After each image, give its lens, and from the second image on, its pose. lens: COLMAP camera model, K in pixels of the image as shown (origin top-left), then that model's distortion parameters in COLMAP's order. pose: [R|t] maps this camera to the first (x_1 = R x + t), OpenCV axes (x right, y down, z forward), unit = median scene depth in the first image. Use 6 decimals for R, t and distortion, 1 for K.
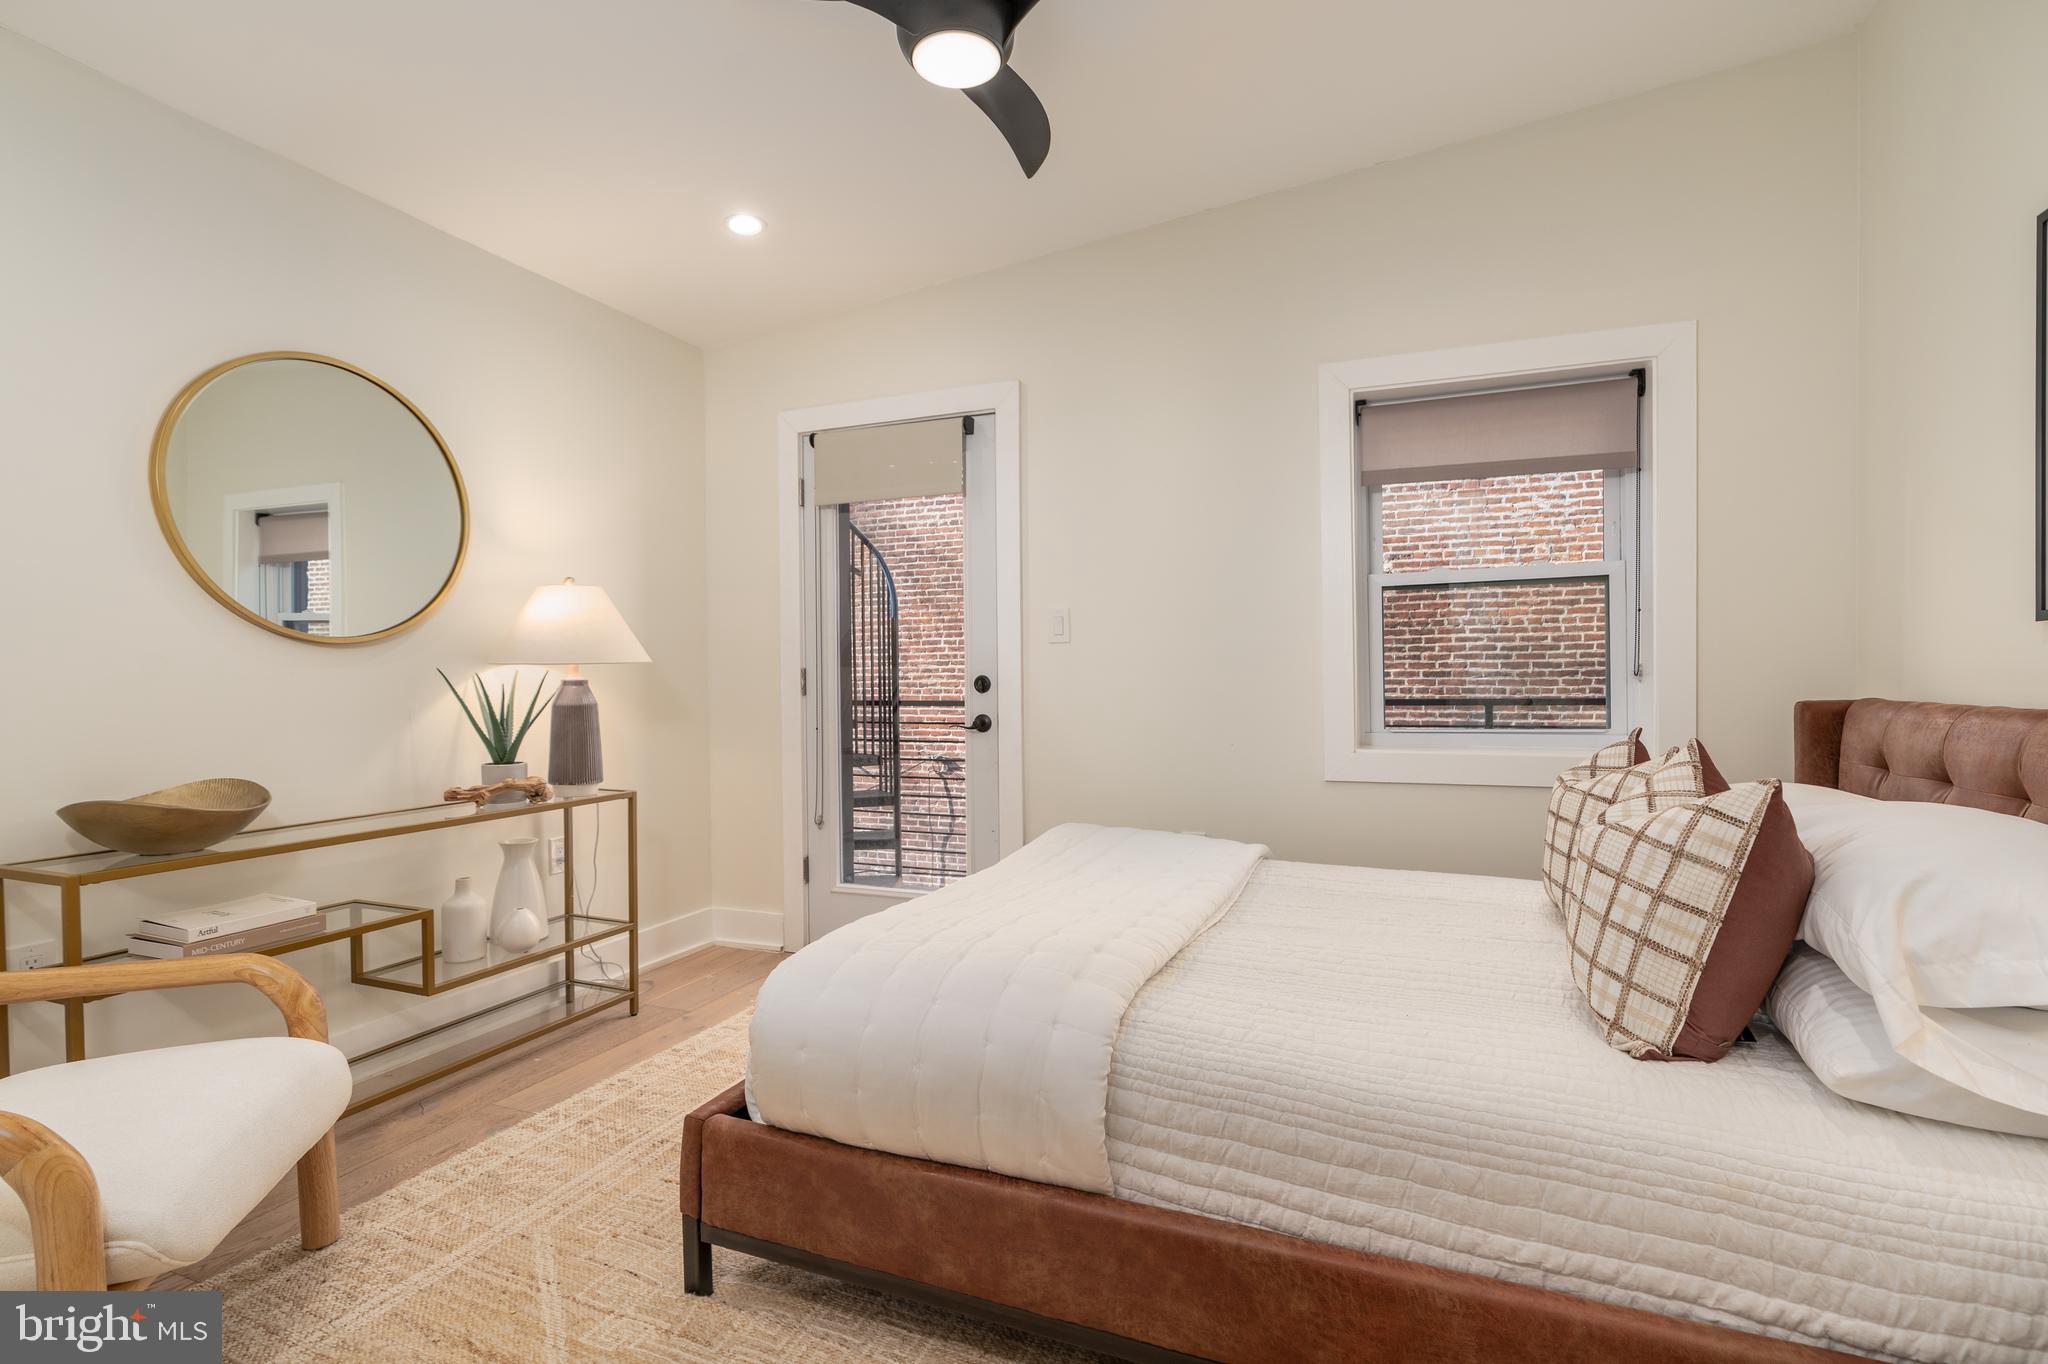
lens RADIAL K [[979.6, 0, 1015.2], [0, 979.6, 680.7], [0, 0, 1]] dist [-0.010943, -0.000123]
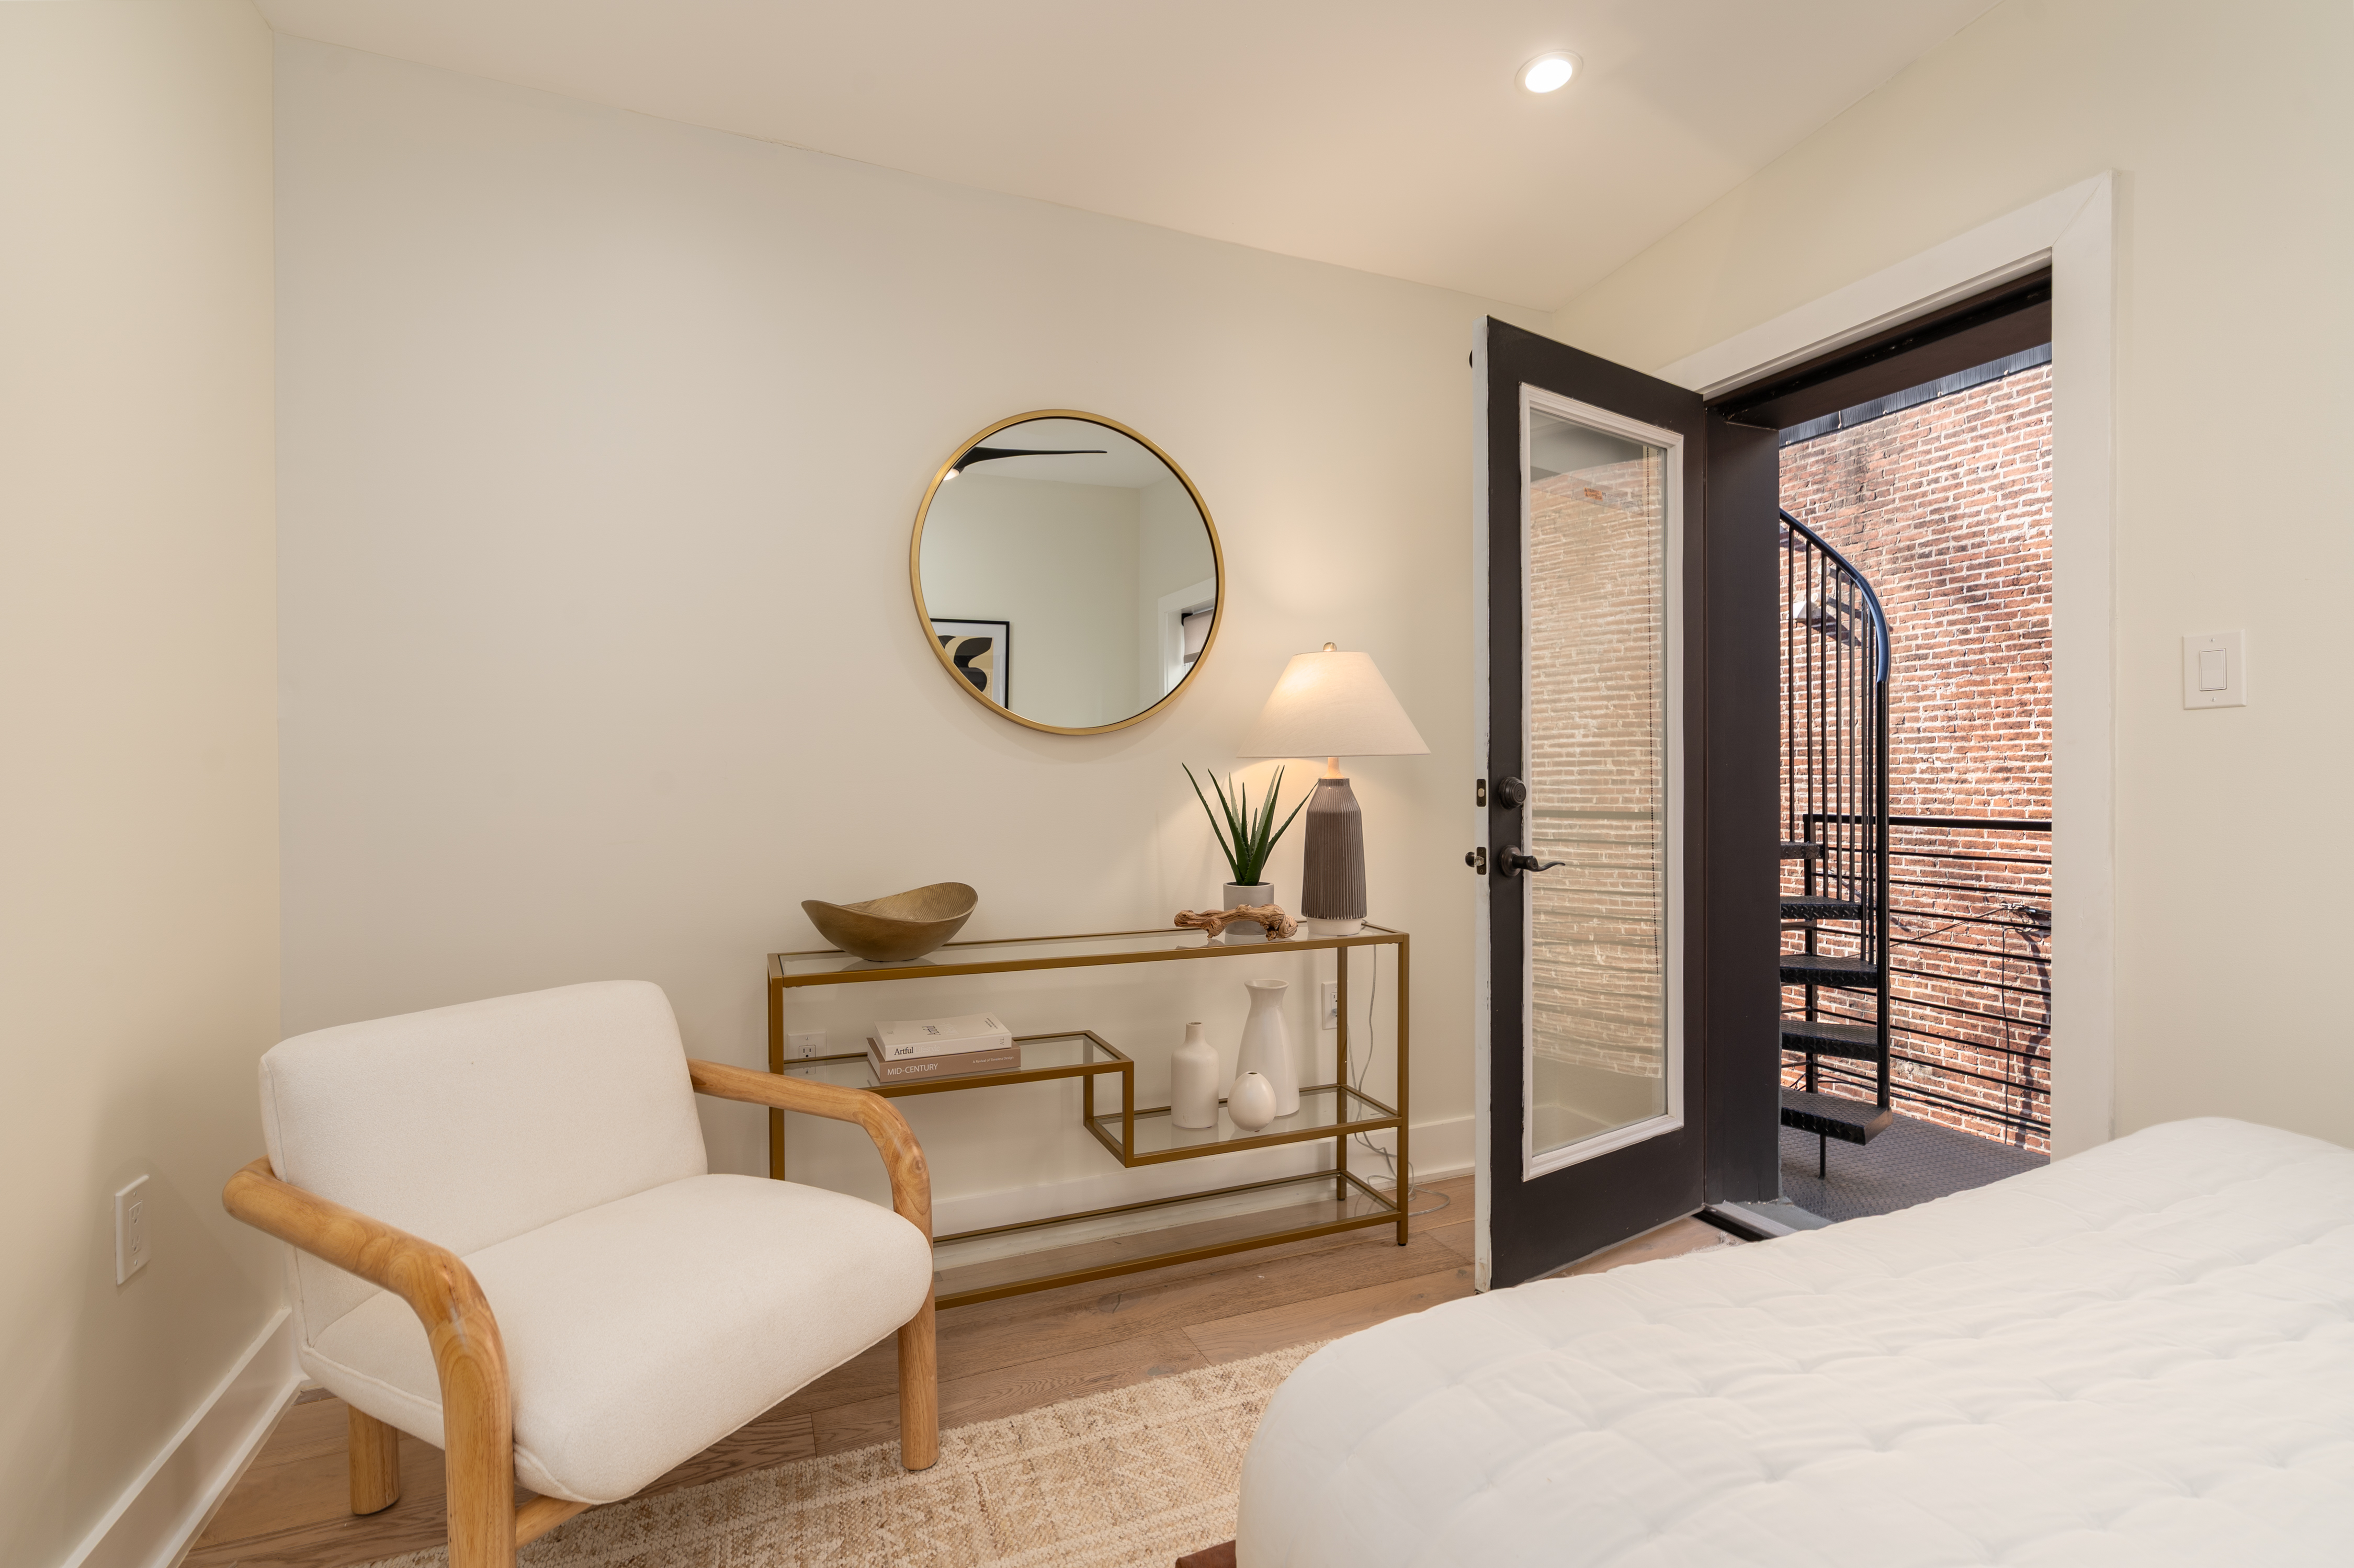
lens RADIAL K [[1125.9, 0, 1198.0], [0, 1125.9, 784.6], [0, 0, 1]] dist [-0.010943, -0.000123]
pose [[0.732683, 0.008516, -0.680517, 0.060092], [-0.007775, 0.999961, 0.004142, 0.001308], [0.680526, 0.002256, 0.732721, 0.294875]]
